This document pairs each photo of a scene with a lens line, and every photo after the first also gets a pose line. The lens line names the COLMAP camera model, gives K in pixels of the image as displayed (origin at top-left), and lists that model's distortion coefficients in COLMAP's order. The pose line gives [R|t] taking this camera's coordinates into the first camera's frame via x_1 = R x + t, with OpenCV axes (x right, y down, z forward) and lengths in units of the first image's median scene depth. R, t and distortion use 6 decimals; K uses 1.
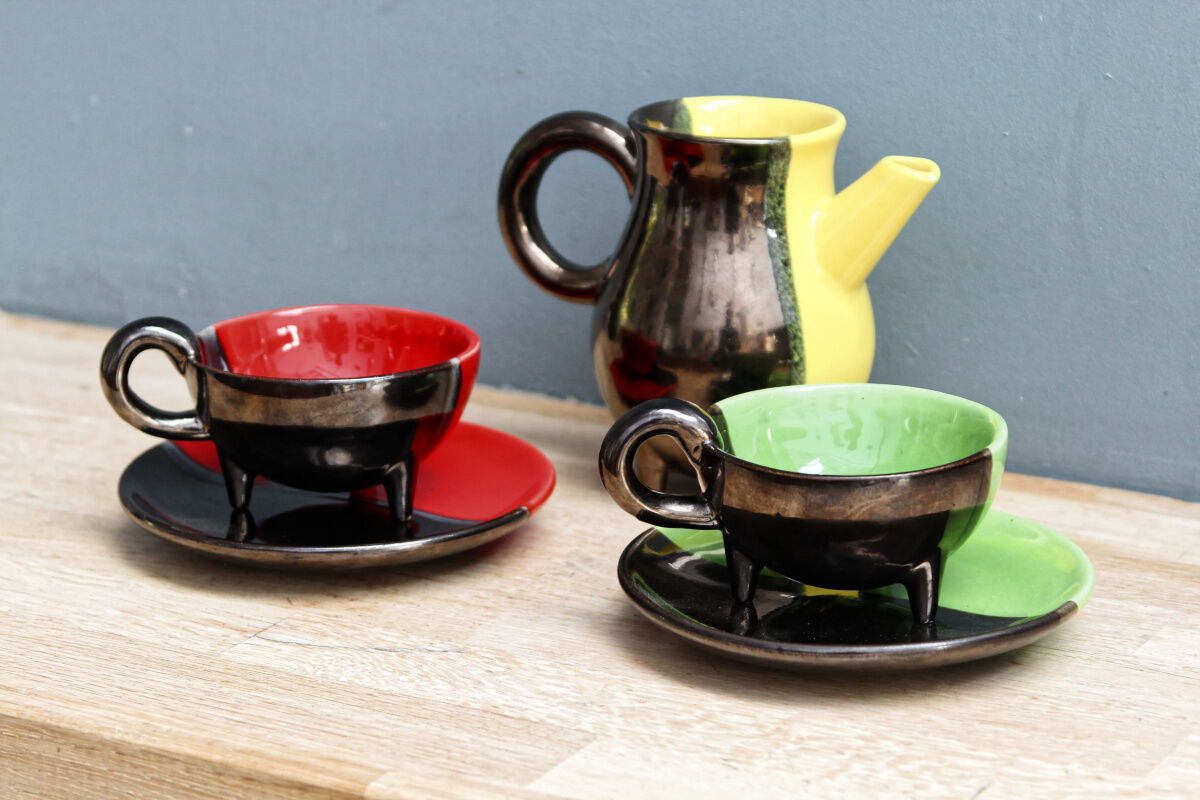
lens RADIAL K [[3396.8, 0, 597.5], [0, 3396.8, 400.9], [0, 0, 1]] dist [0.029615, 0.000000]
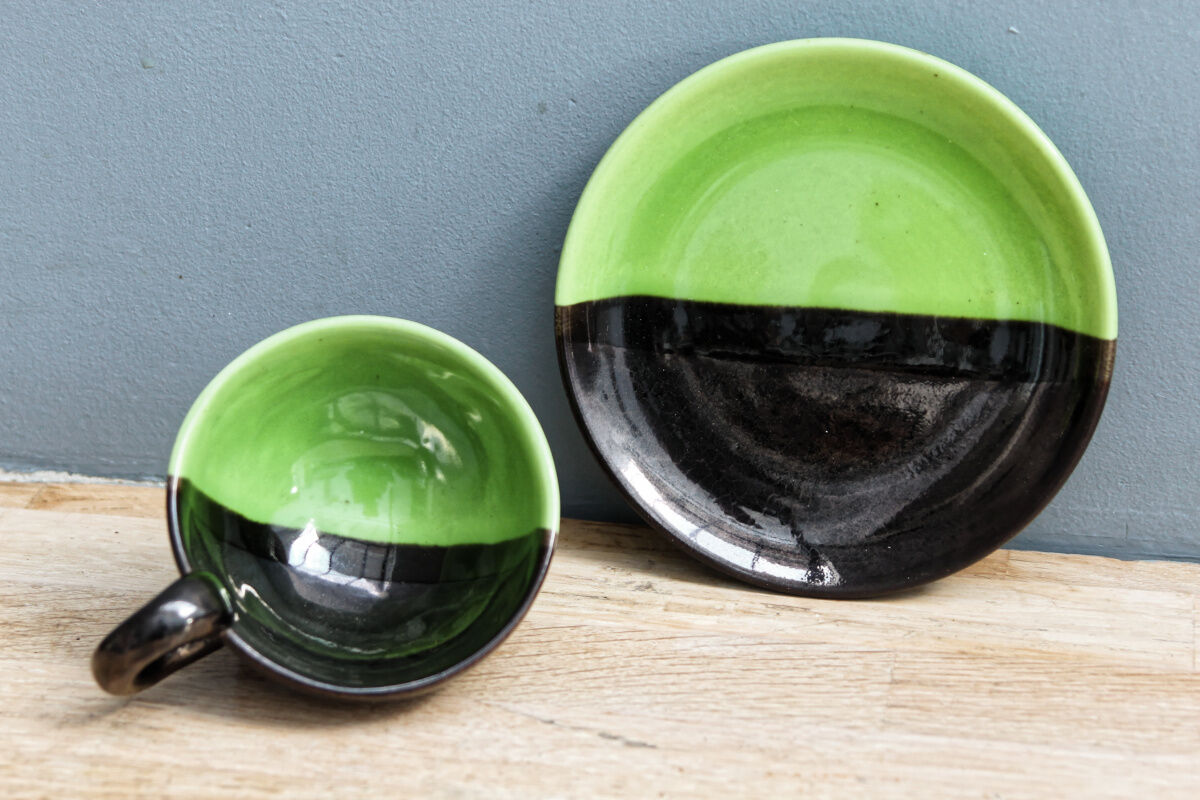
lens RADIAL K [[3076.2, 0, 588.8], [0, 3076.2, 403.8], [0, 0, 1]] dist [0.017492, 0.000000]
pose [[0.948011, -0.129061, 0.290892, -0.146411], [0.097222, 0.987827, 0.121430, -0.104856], [-0.303023, -0.086836, 0.949019, 0.370887]]
